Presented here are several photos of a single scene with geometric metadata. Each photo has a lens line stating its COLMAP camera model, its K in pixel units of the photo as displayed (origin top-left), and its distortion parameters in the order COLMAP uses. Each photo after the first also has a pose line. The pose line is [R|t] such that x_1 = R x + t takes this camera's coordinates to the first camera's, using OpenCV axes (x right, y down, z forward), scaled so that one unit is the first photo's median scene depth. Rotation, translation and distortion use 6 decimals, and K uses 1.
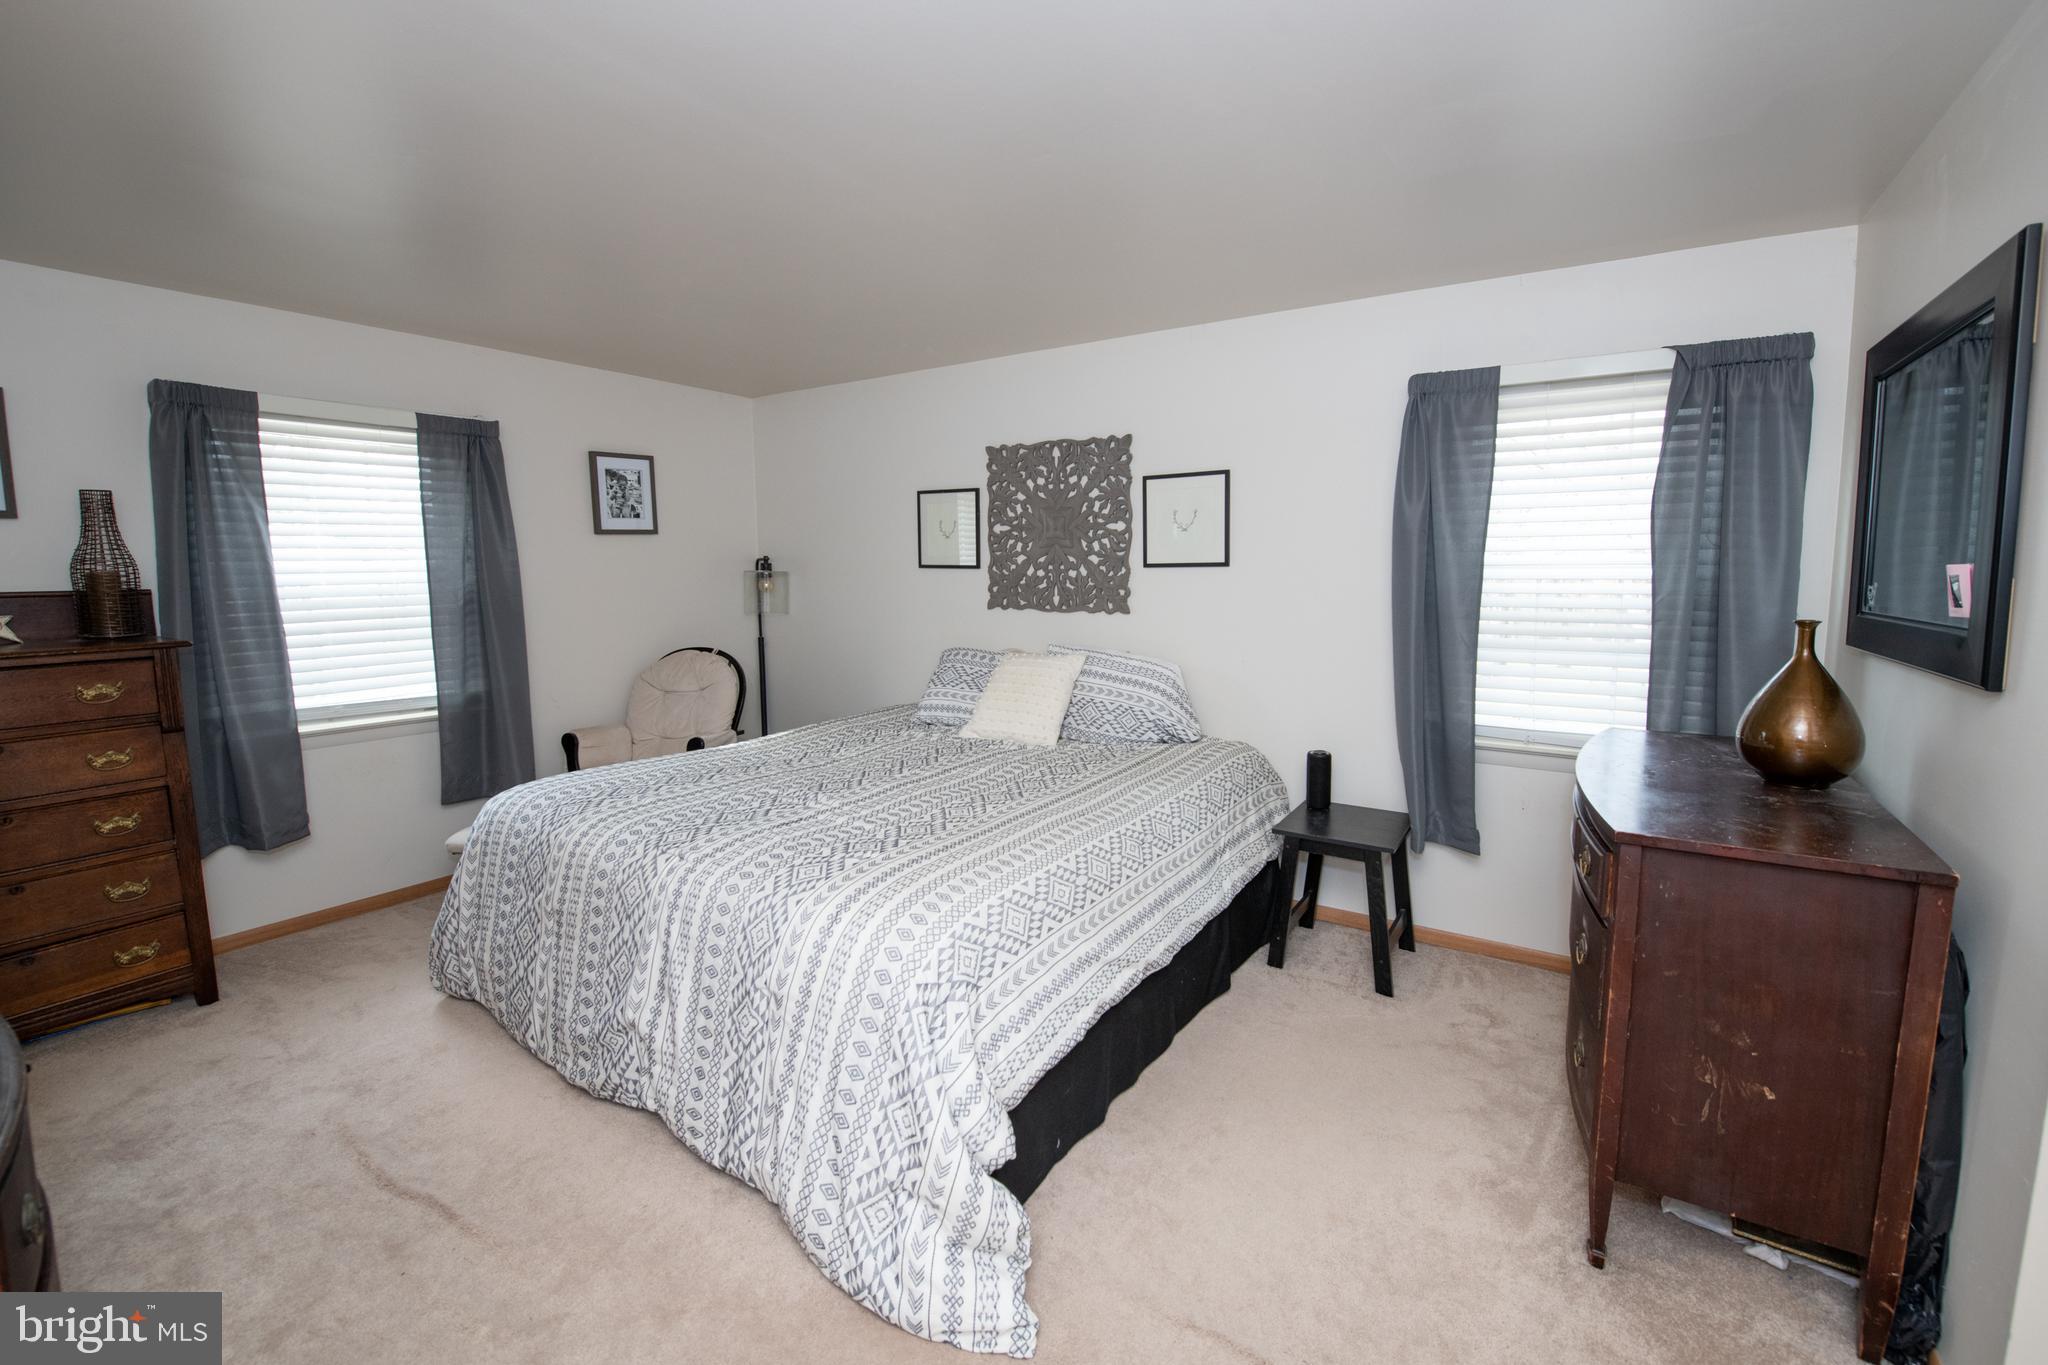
lens RADIAL K [[867.5, 0, 1024.5], [0, 867.5, 648.9], [0, 0, 1]] dist [-0.018940, -0.000810]
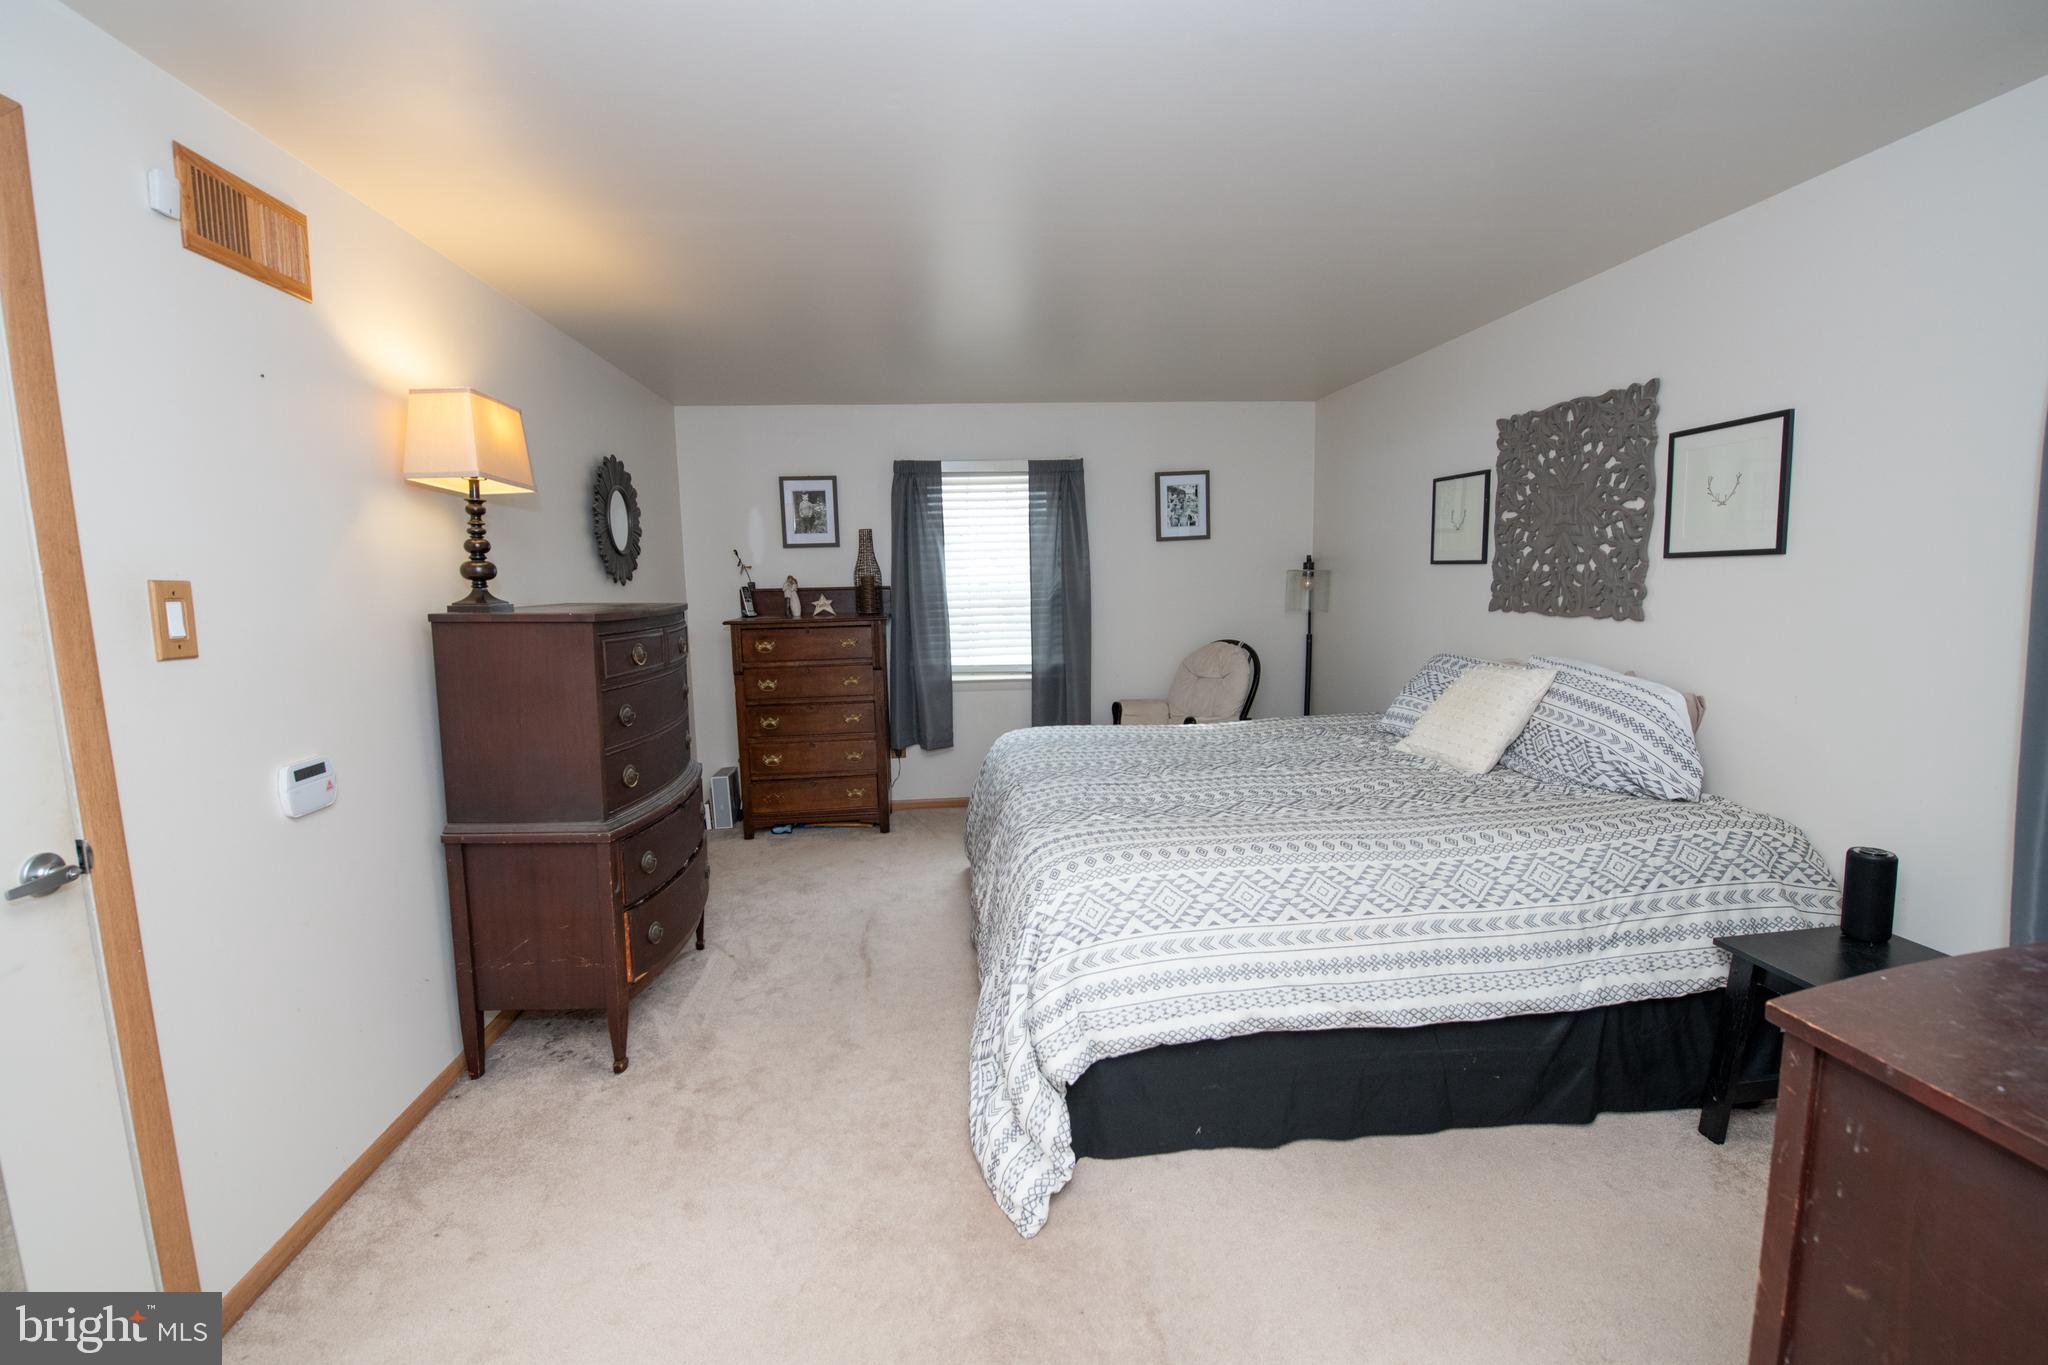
lens RADIAL K [[842.5, 0, 958.5], [0, 842.5, 668.2], [0, 0, 1]] dist [-0.012213, -0.003873]
pose [[0.590362, 0.077229, -0.803435, 0.347706], [-0.057082, 0.996914, 0.053884, -0.004921], [0.805118, 0.014050, 0.592949, 0.097947]]
